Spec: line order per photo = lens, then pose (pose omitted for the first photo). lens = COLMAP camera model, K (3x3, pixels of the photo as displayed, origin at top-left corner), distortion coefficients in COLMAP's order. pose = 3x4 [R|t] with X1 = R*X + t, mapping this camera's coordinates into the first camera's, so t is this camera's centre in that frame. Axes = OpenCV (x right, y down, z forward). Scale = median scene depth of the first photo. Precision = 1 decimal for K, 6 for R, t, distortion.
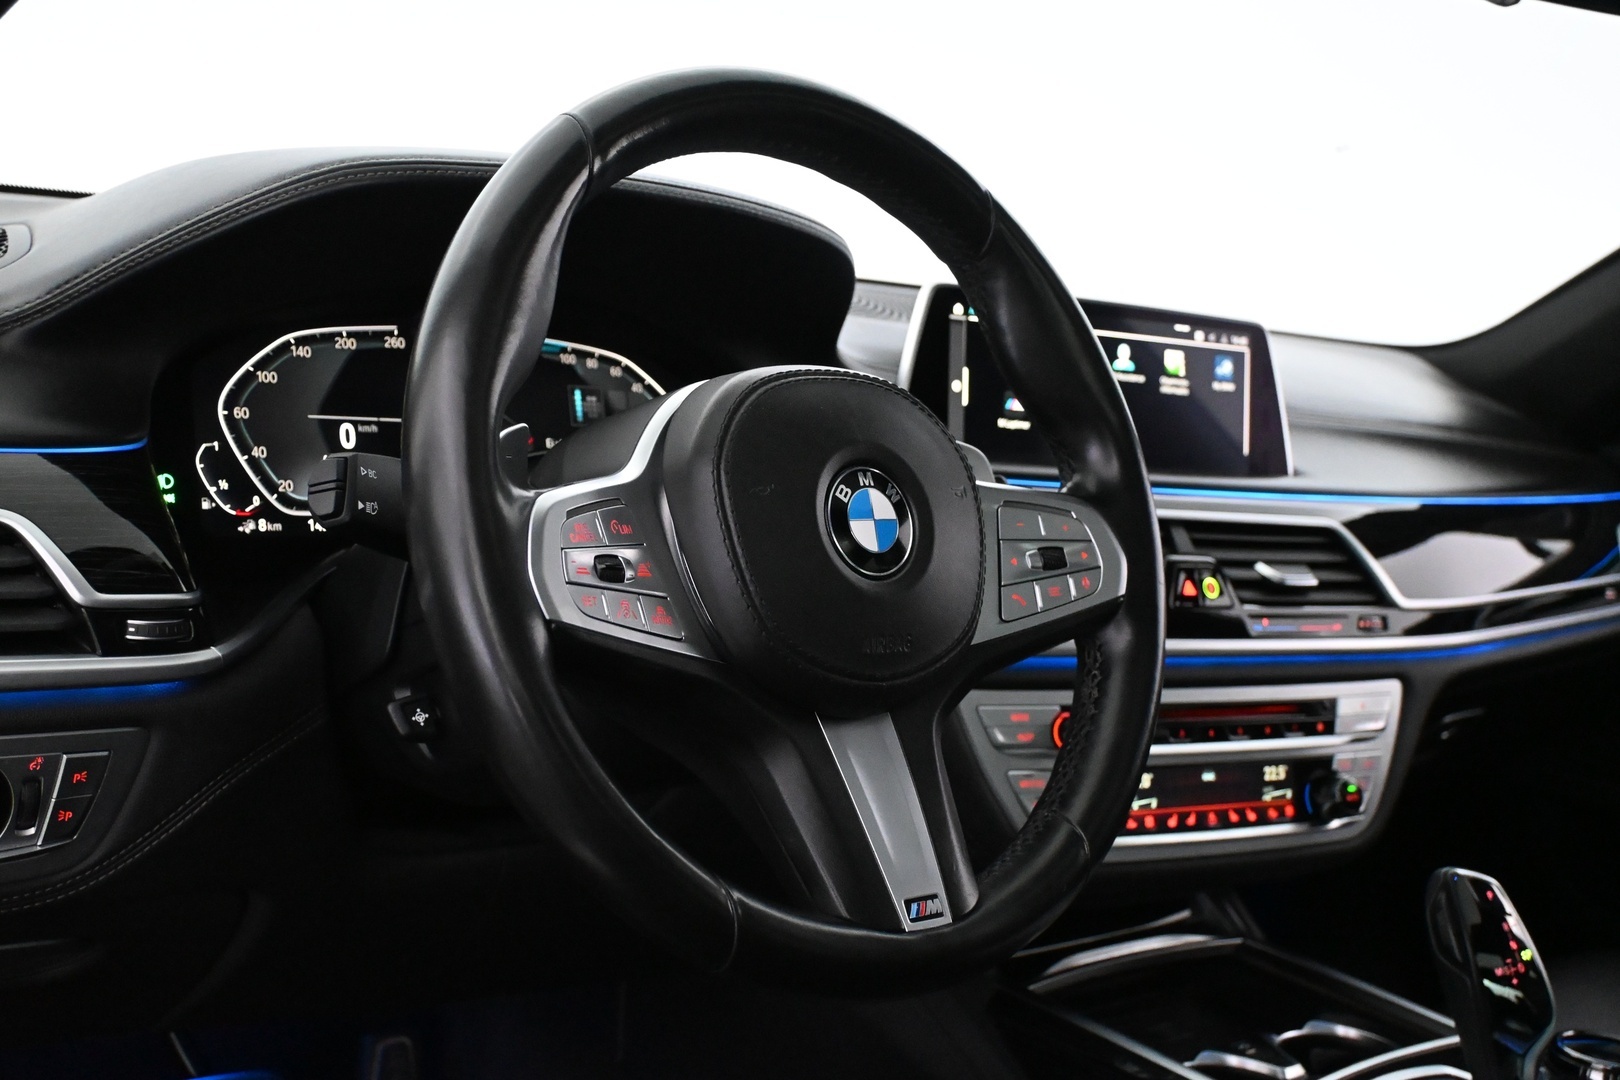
lens RADIAL K [[1915.9, 0, 810.0], [0, 1915.9, 540.0], [0, 0, 1]] dist [0.009120, -0.008543]
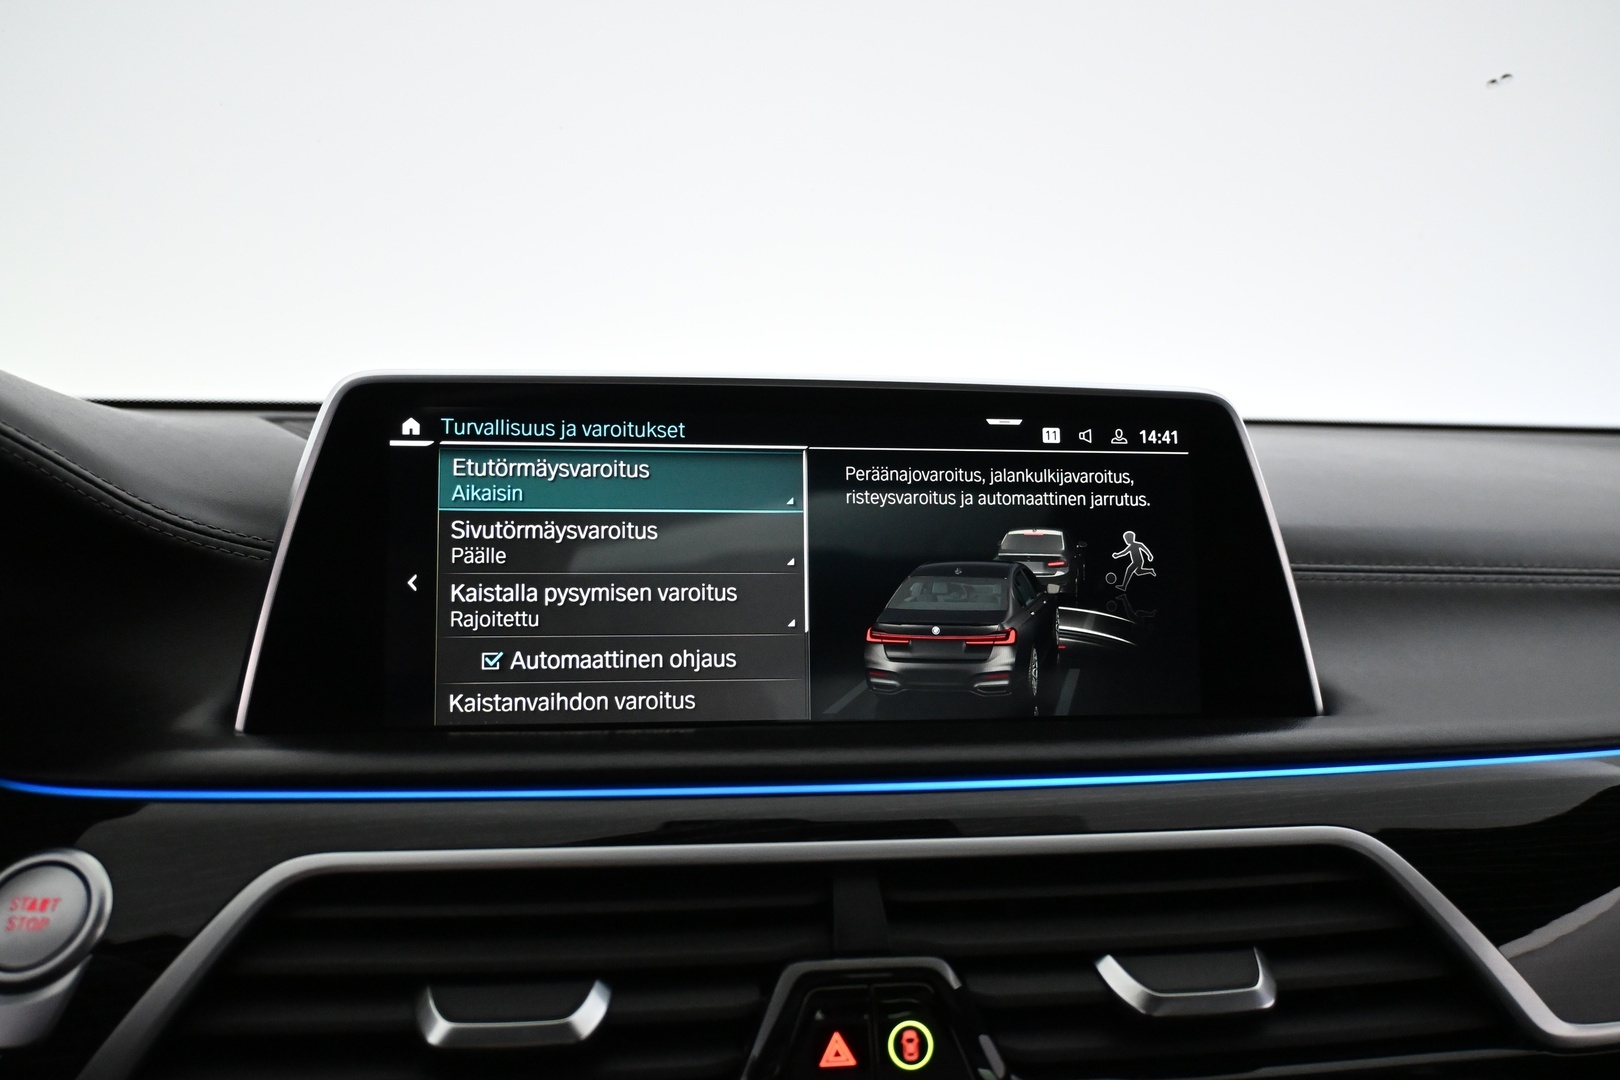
lens RADIAL K [[1403.7, 0, 811.1], [0, 1403.7, 520.1], [0, 0, 1]] dist [0.000518, -0.001743]
pose [[0.910201, -0.080791, -0.406212, 0.315363], [0.038418, 0.993031, -0.111418, -0.051429], [0.412382, 0.085807, 0.906961, 0.707778]]
